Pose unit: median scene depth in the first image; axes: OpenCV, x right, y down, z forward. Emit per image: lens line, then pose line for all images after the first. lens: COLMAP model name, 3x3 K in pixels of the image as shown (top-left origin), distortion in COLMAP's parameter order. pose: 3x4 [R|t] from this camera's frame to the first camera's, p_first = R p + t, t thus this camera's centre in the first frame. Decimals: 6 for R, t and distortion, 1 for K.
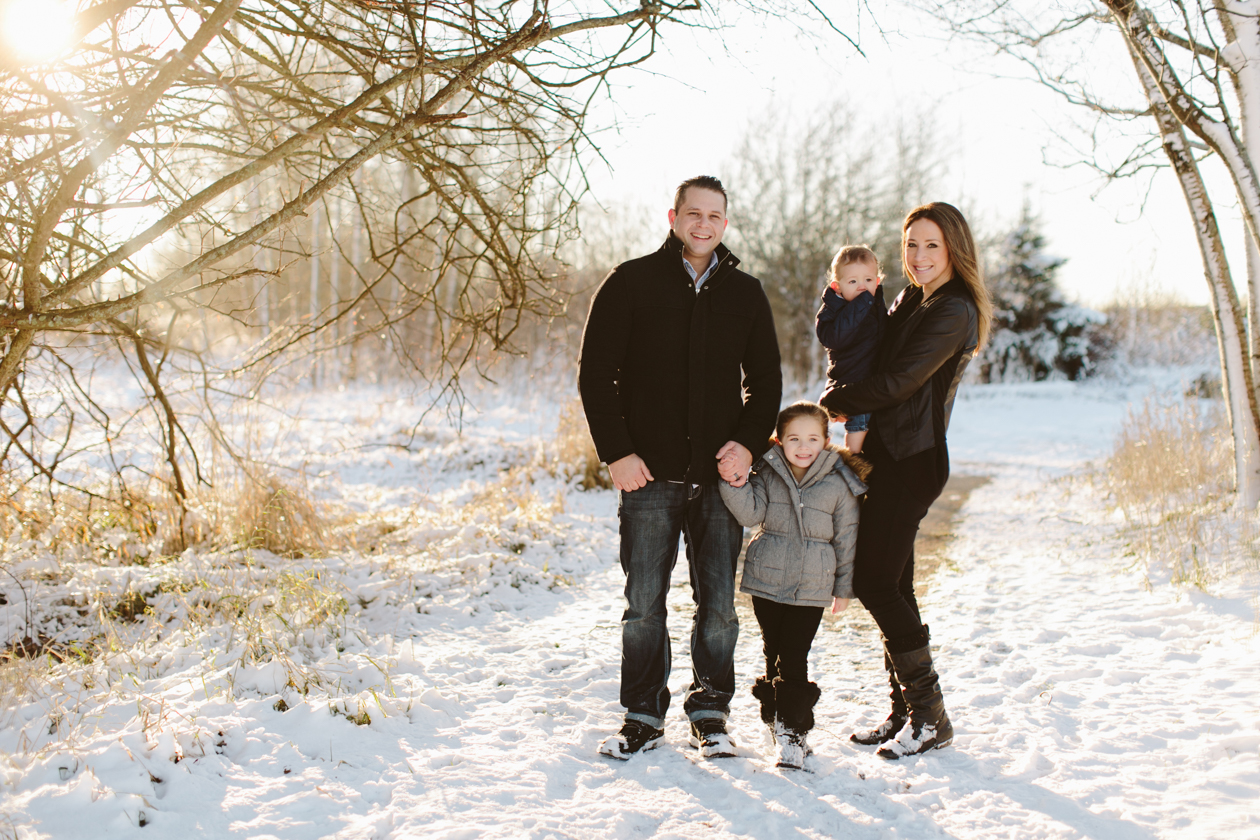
lens RADIAL K [[1828.6, 0, 636.8], [0, 1828.6, 420.5], [0, 0, 1]] dist [0.018196, 0.000000]
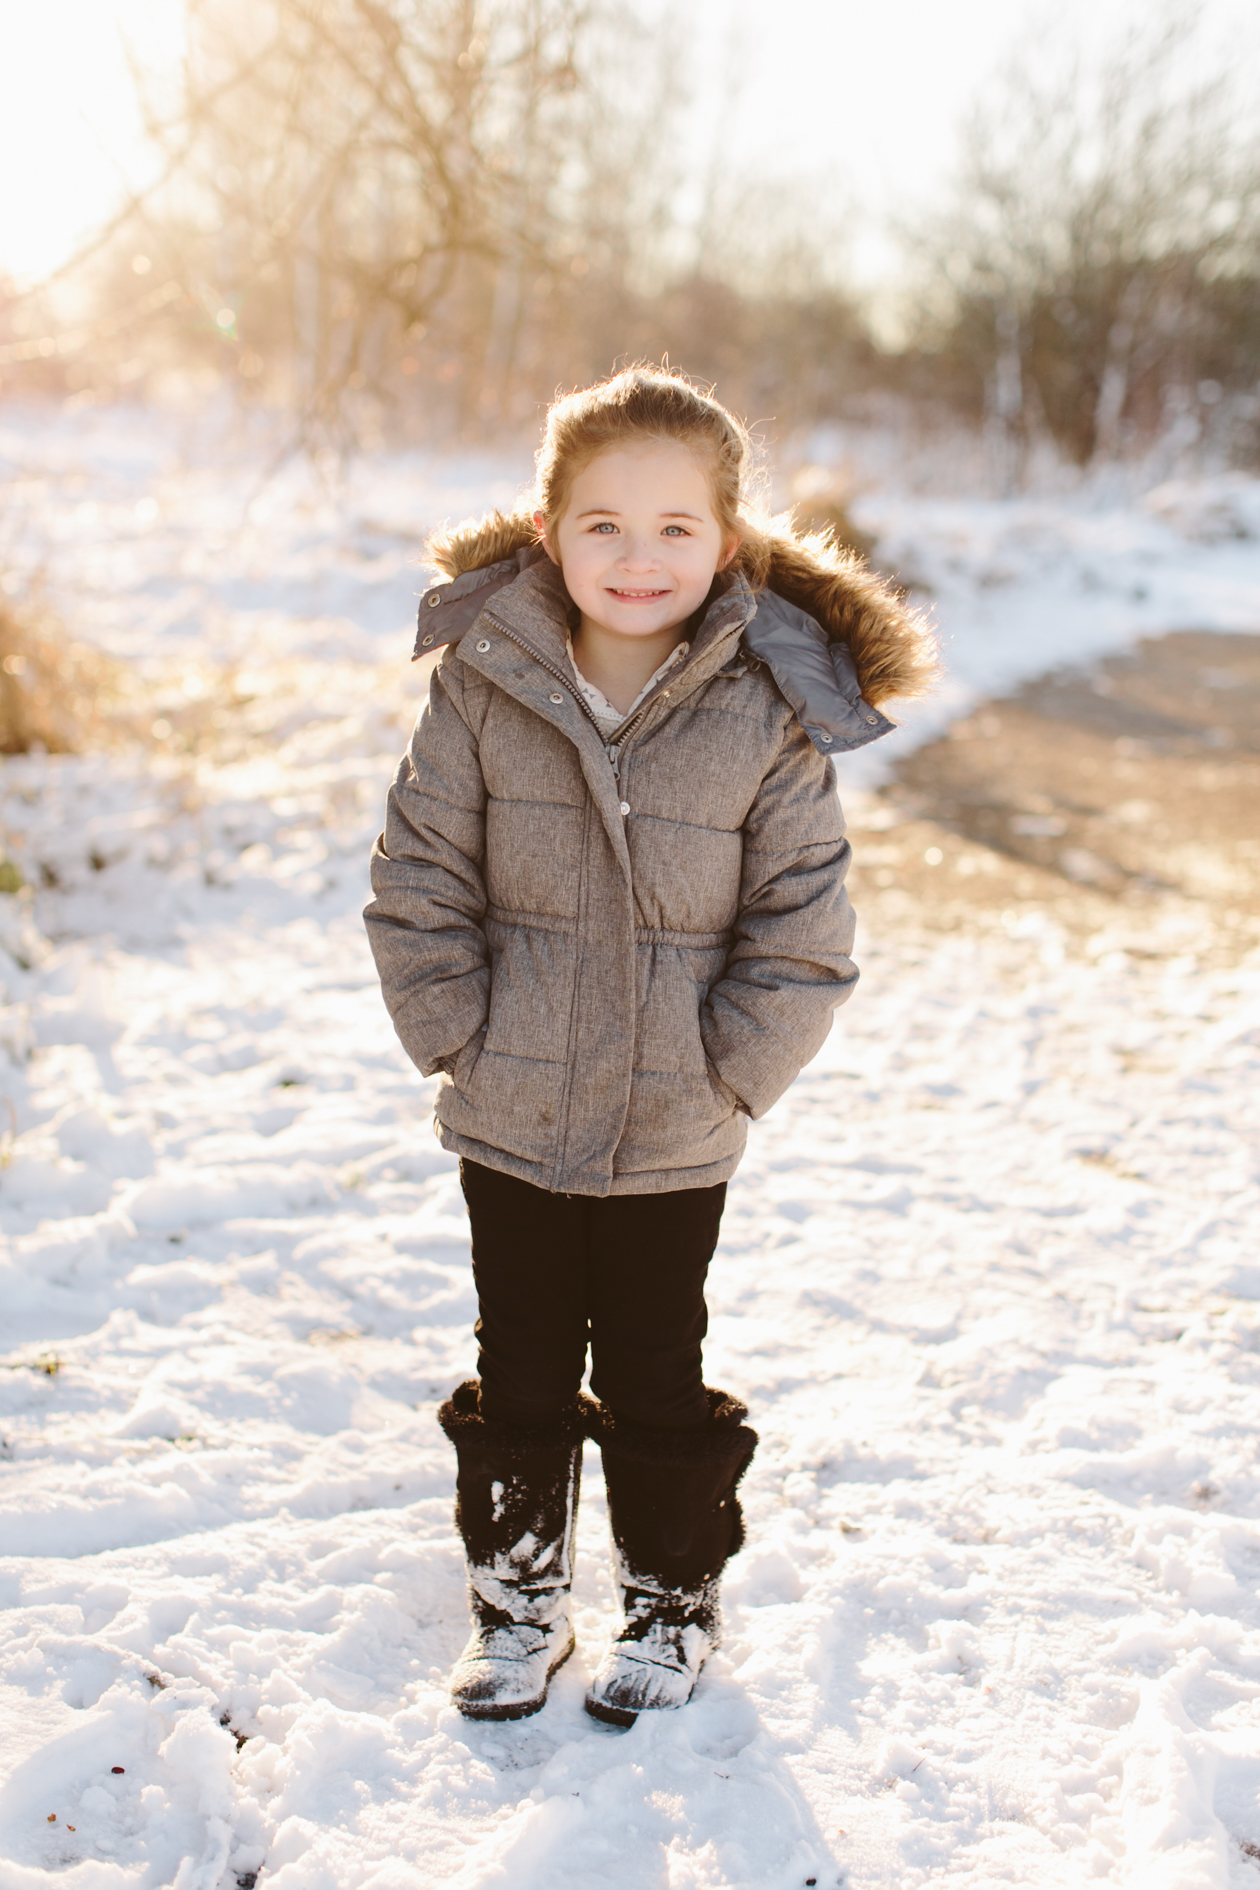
lens RADIAL K [[2743.0, 0, 624.5], [0, 2743.0, 929.9], [0, 0, 1]] dist [0.018196, 0.000000]
pose [[0.996497, 0.039922, -0.073491, 0.050741], [-0.029089, 0.989298, 0.142981, 0.013266], [0.078412, -0.140342, 0.986993, 0.367280]]
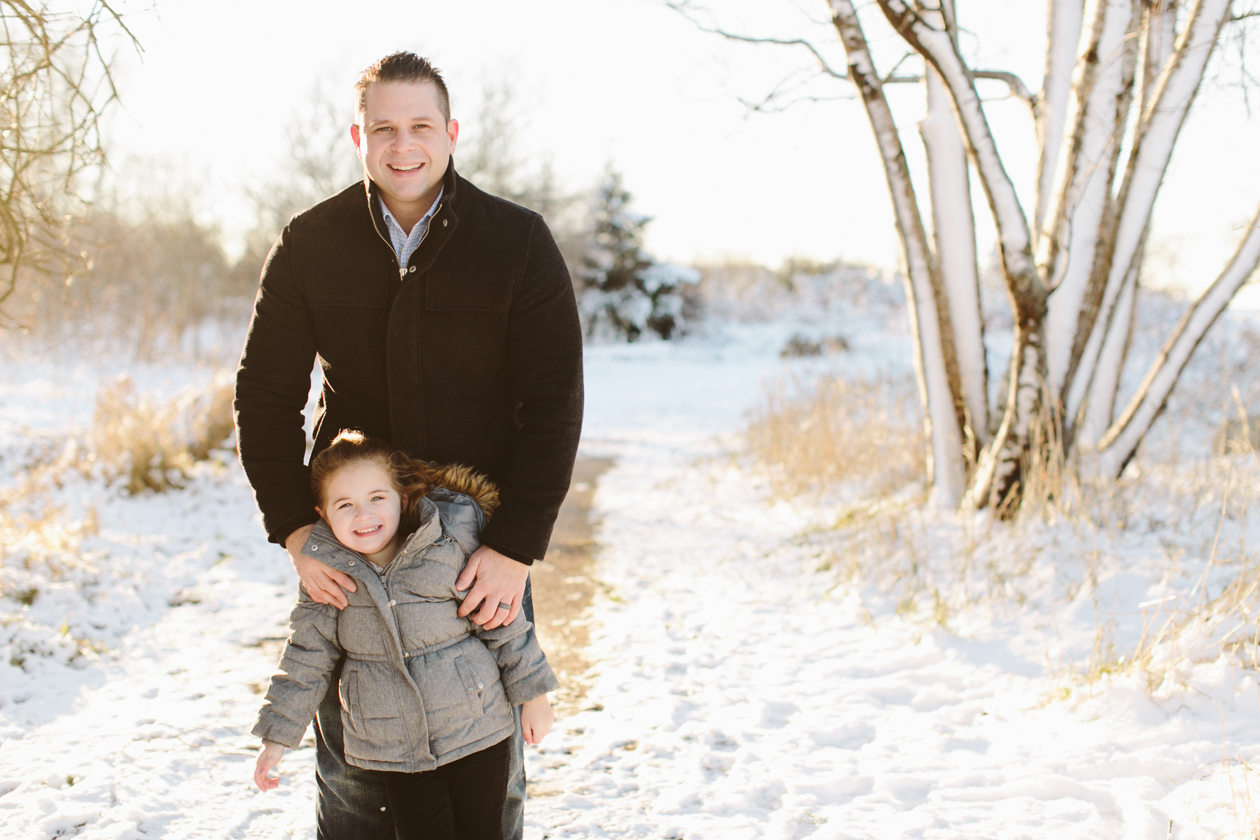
lens RADIAL K [[1828.6, 0, 630.0], [0, 1828.6, 422.3], [0, 0, 1]] dist [0.018196, 0.000000]
pose [[0.973704, -0.018778, 0.227042, 0.003144], [0.013453, 0.999598, 0.024975, -0.011635], [-0.227420, -0.021264, 0.973565, 0.201301]]
